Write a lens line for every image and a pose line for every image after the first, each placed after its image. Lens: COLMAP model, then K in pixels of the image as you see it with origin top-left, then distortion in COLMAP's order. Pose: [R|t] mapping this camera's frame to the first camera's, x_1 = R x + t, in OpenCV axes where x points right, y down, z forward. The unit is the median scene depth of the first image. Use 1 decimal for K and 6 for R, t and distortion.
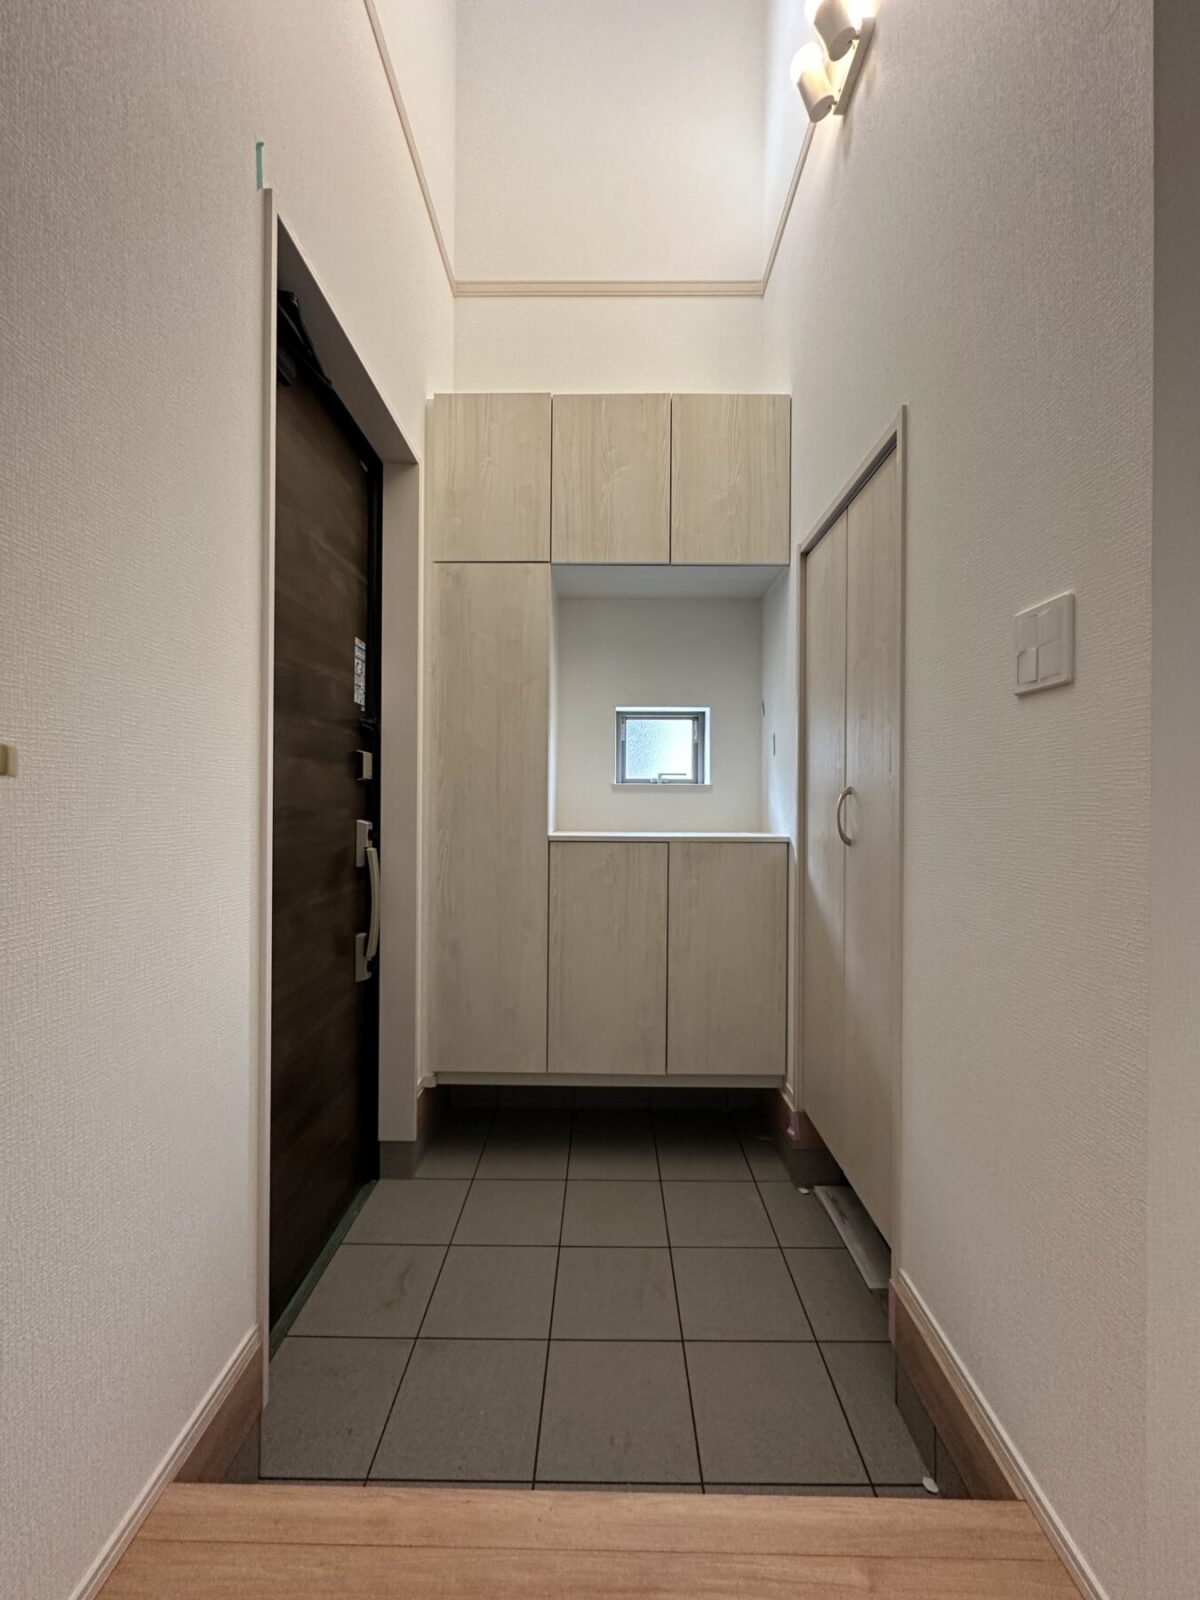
lens RADIAL K [[640.7, 0, 601.1], [0, 640.7, 795.9], [0, 0, 1]] dist [0.003127, 0.000349]
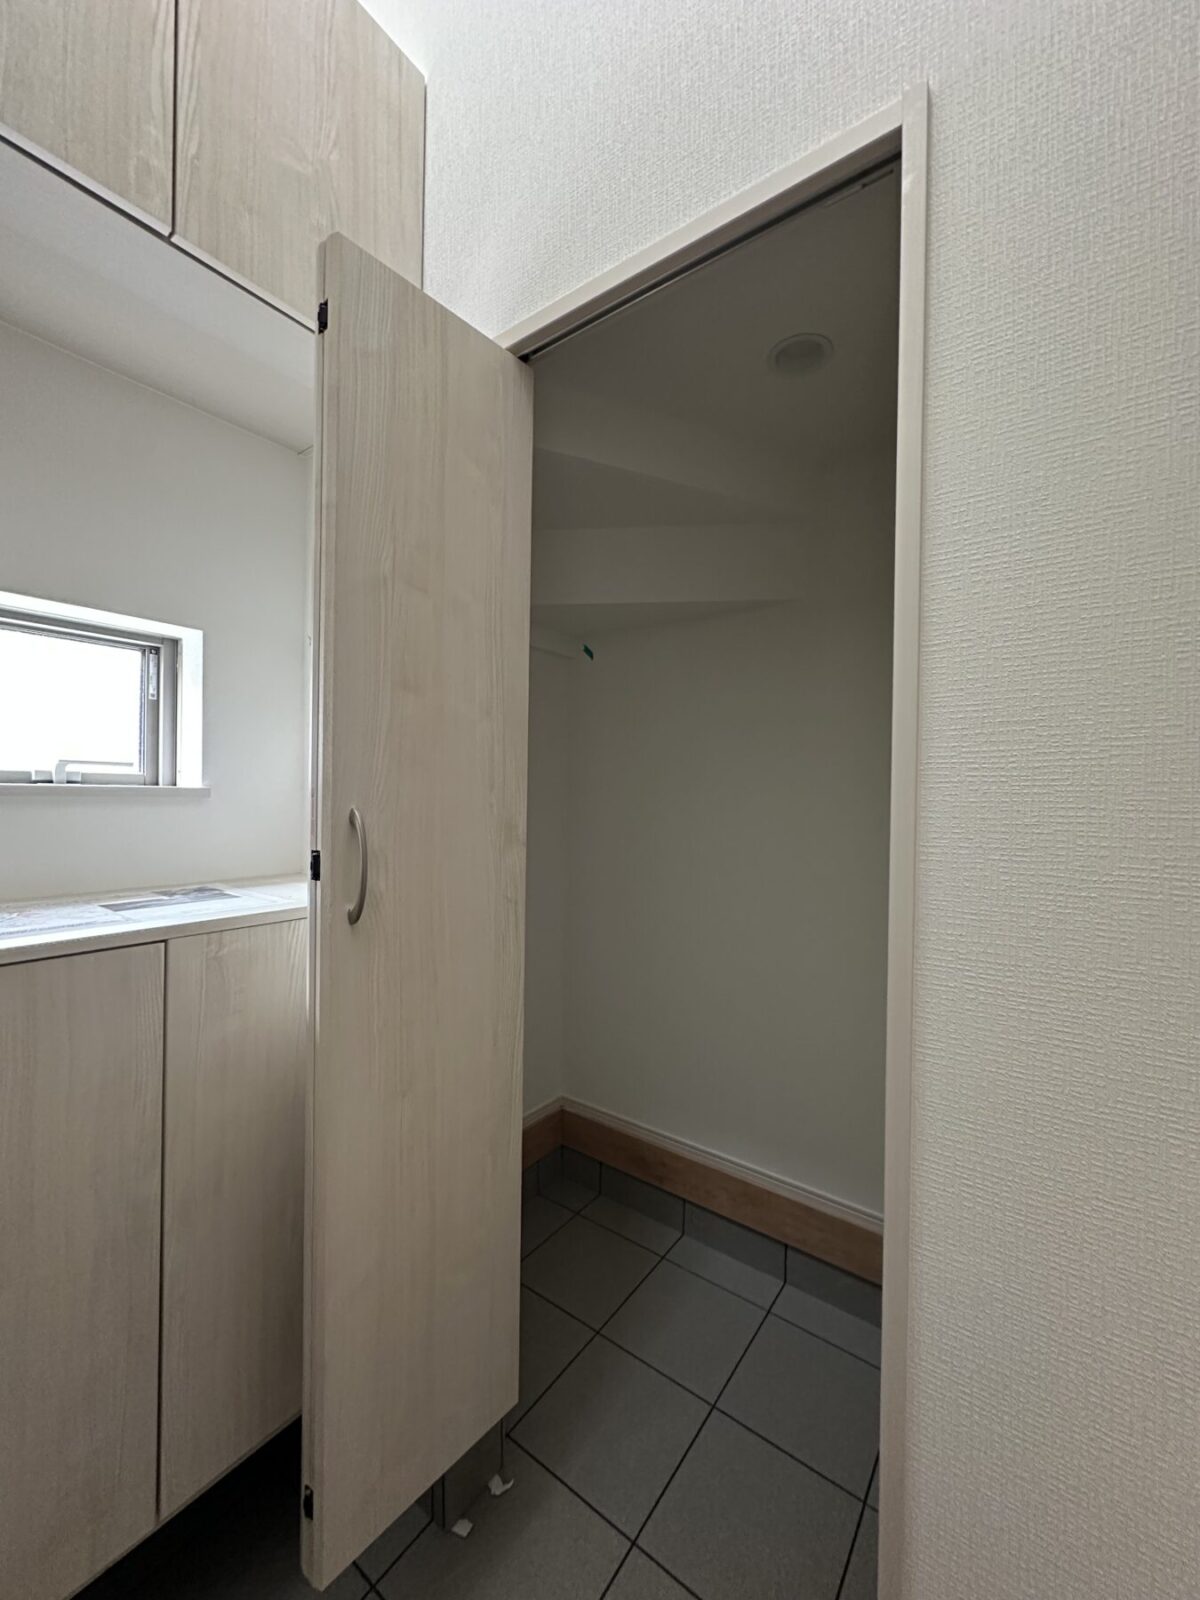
lens RADIAL K [[640.7, 0, 604.0], [0, 640.7, 803.7], [0, 0, 1]] dist [0.003127, 0.000349]
pose [[0.576489, 0.000291, 0.817105, -0.052244], [-0.007891, 0.999955, 0.005211, -0.010699], [-0.817067, -0.009452, 0.576466, 0.445432]]
